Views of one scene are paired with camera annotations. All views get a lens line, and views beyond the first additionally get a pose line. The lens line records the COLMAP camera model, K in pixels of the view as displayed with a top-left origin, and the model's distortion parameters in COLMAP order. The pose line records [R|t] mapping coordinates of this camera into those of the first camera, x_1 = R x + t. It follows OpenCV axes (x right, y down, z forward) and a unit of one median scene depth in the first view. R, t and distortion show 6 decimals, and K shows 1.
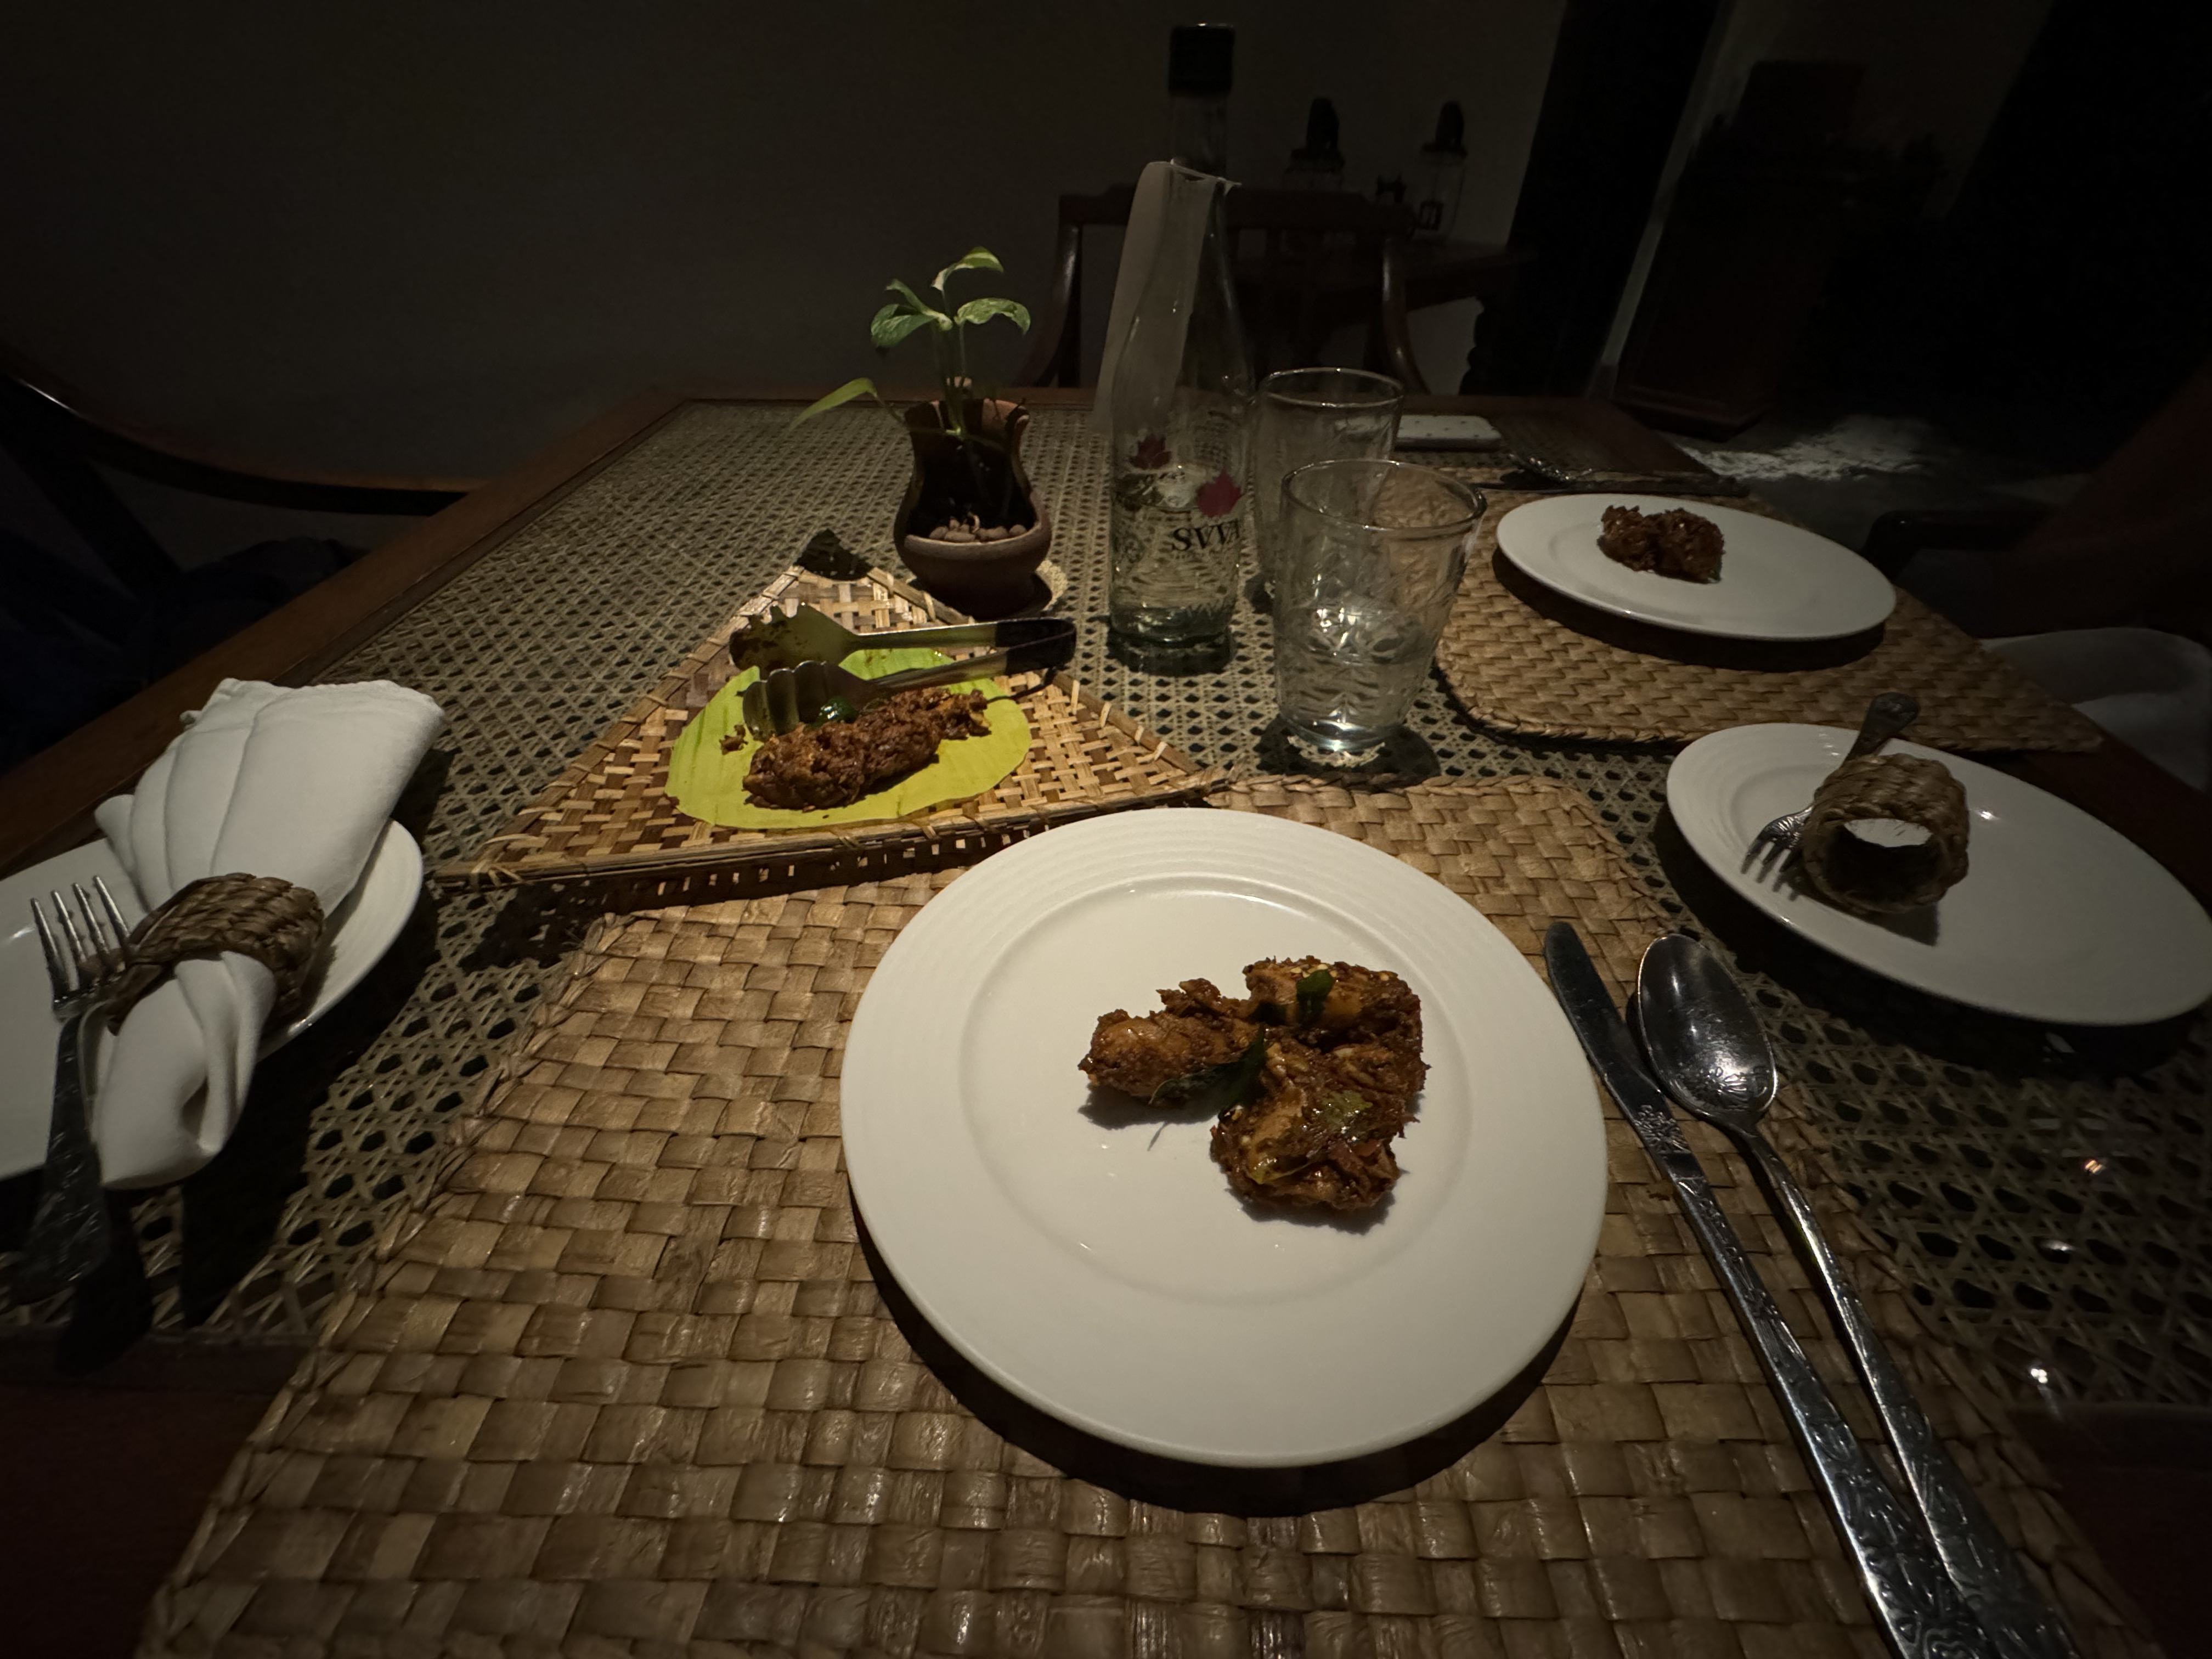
lens RADIAL K [[883.6, 0, 1113.0], [0, 883.6, 825.6], [0, 0, 1]] dist [-0.002415, 0.000395]
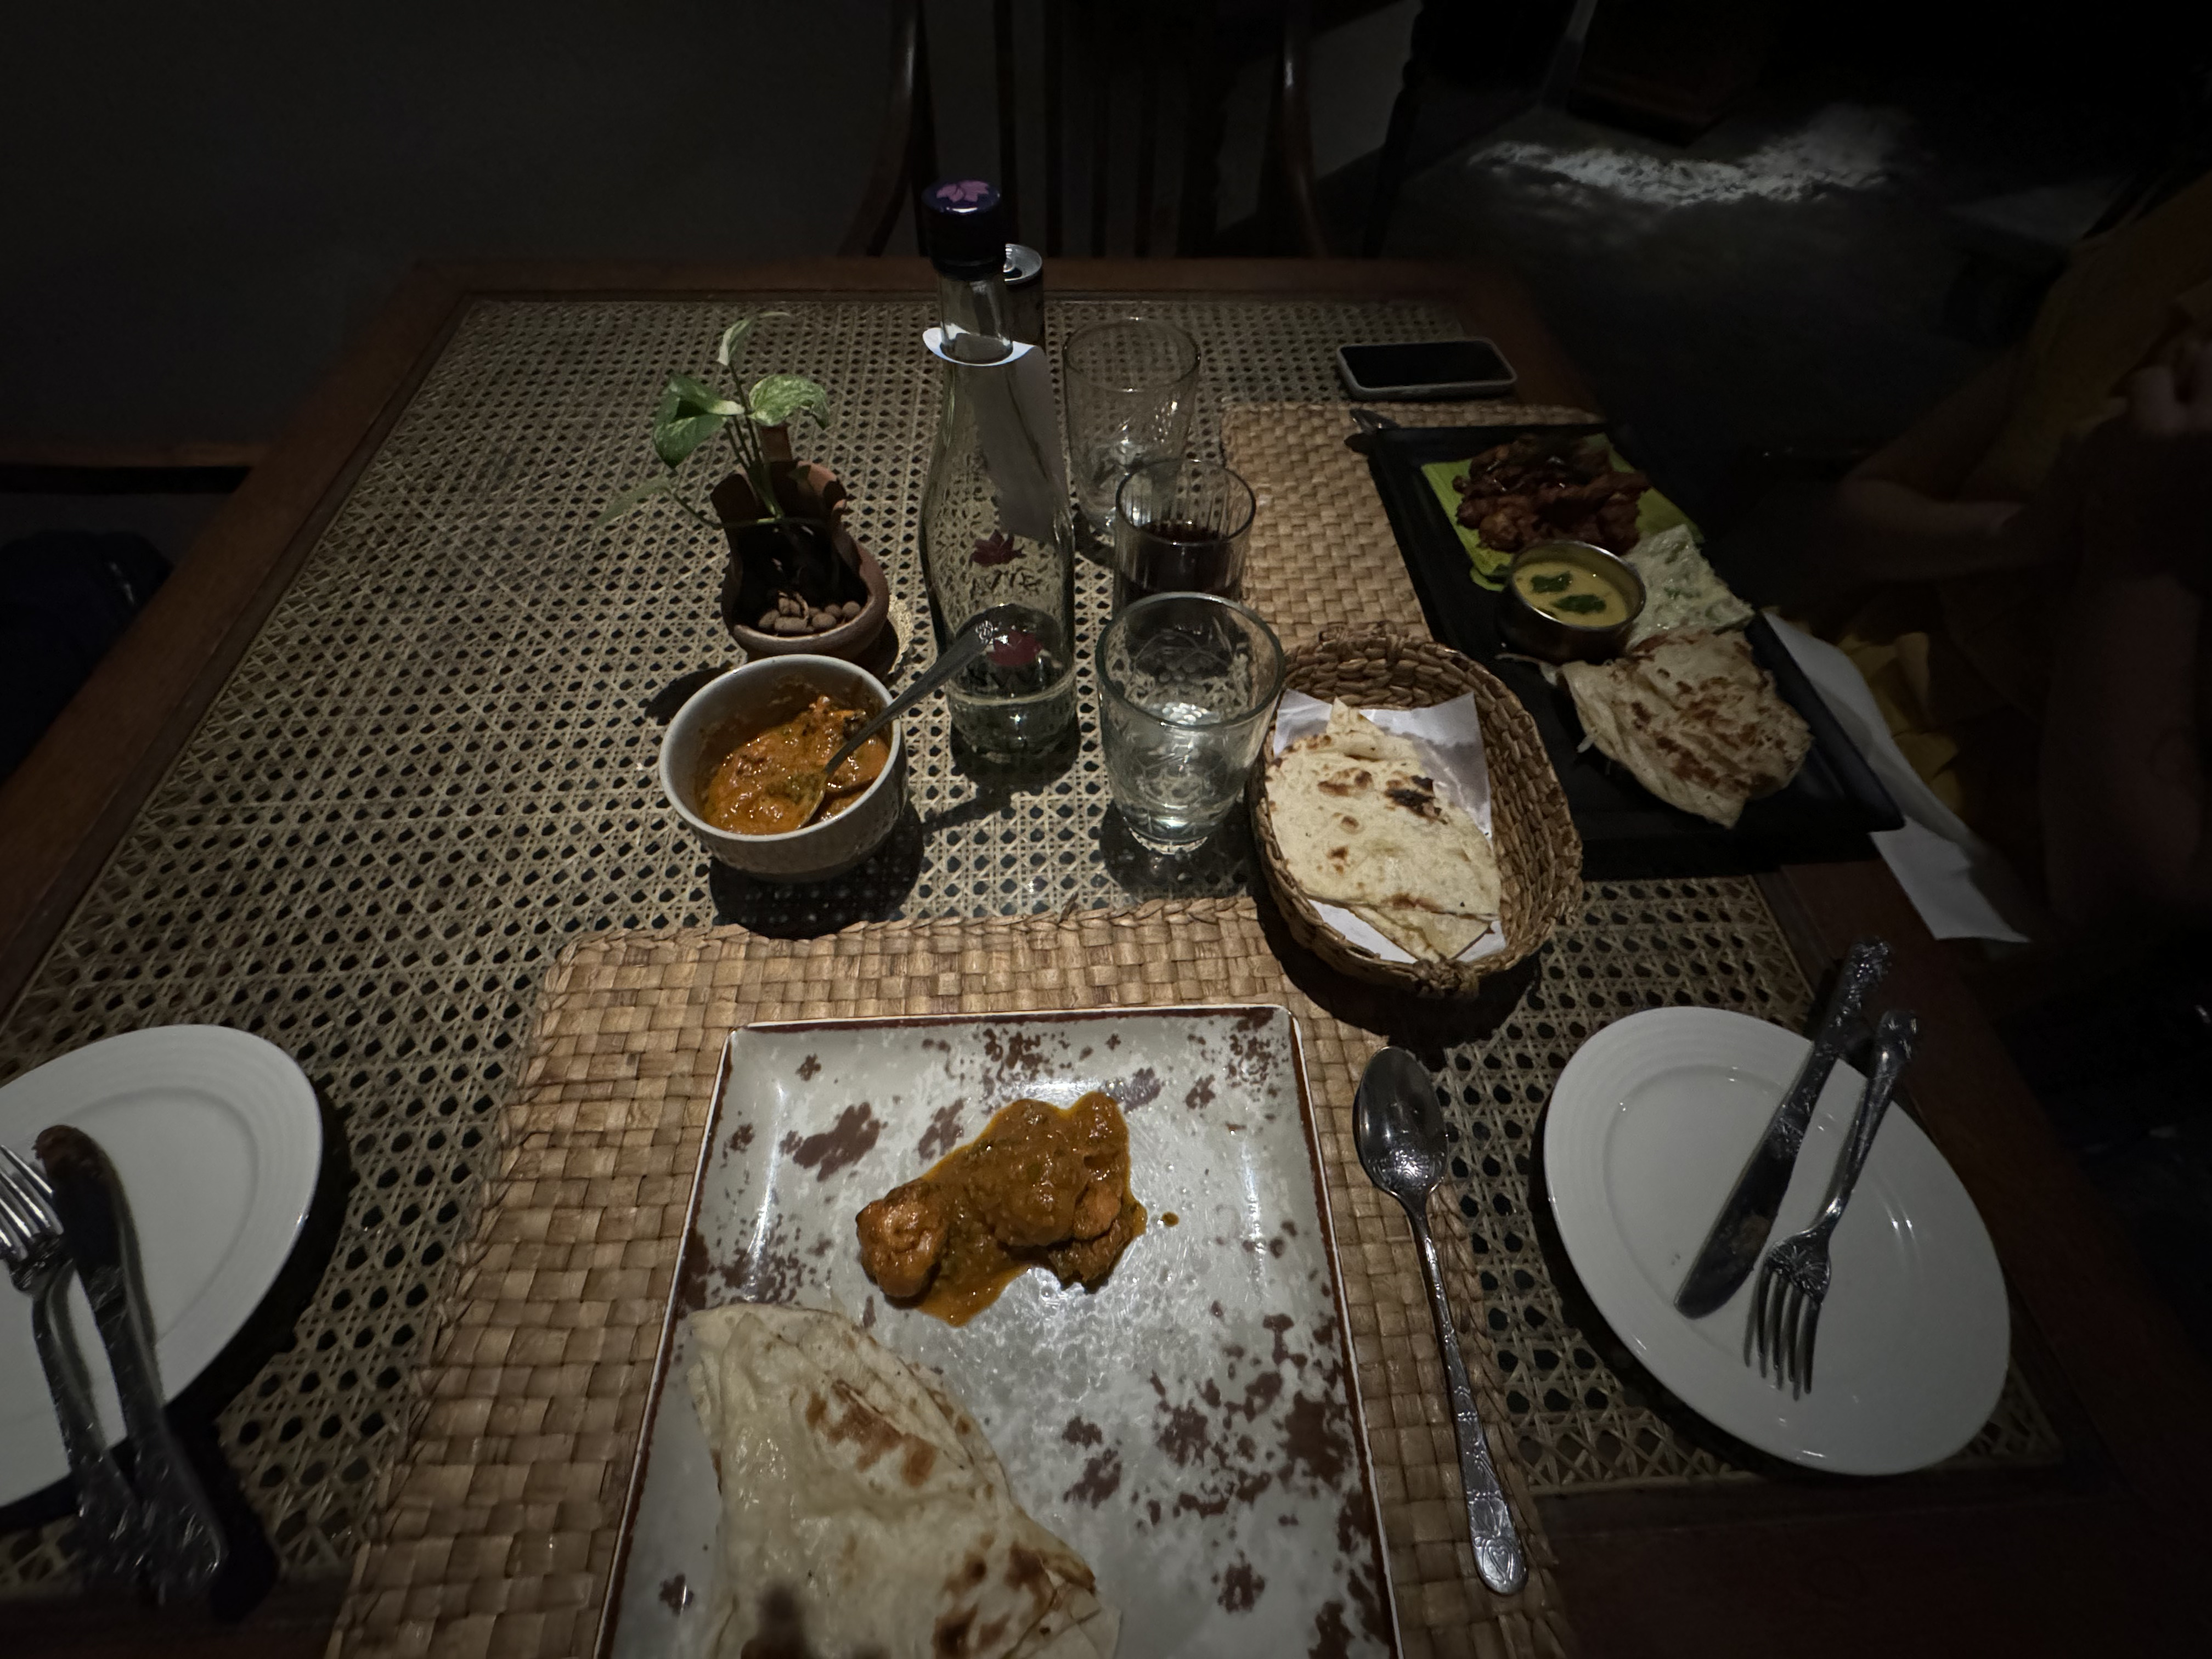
lens RADIAL K [[883.6, 0, 1116.0], [0, 883.6, 812.1], [0, 0, 1]] dist [-0.002415, 0.000395]
pose [[0.996351, -0.057394, 0.063171, 0.112722], [0.036698, 0.956311, 0.290040, -0.405810], [-0.077058, -0.286663, 0.954927, -0.018219]]
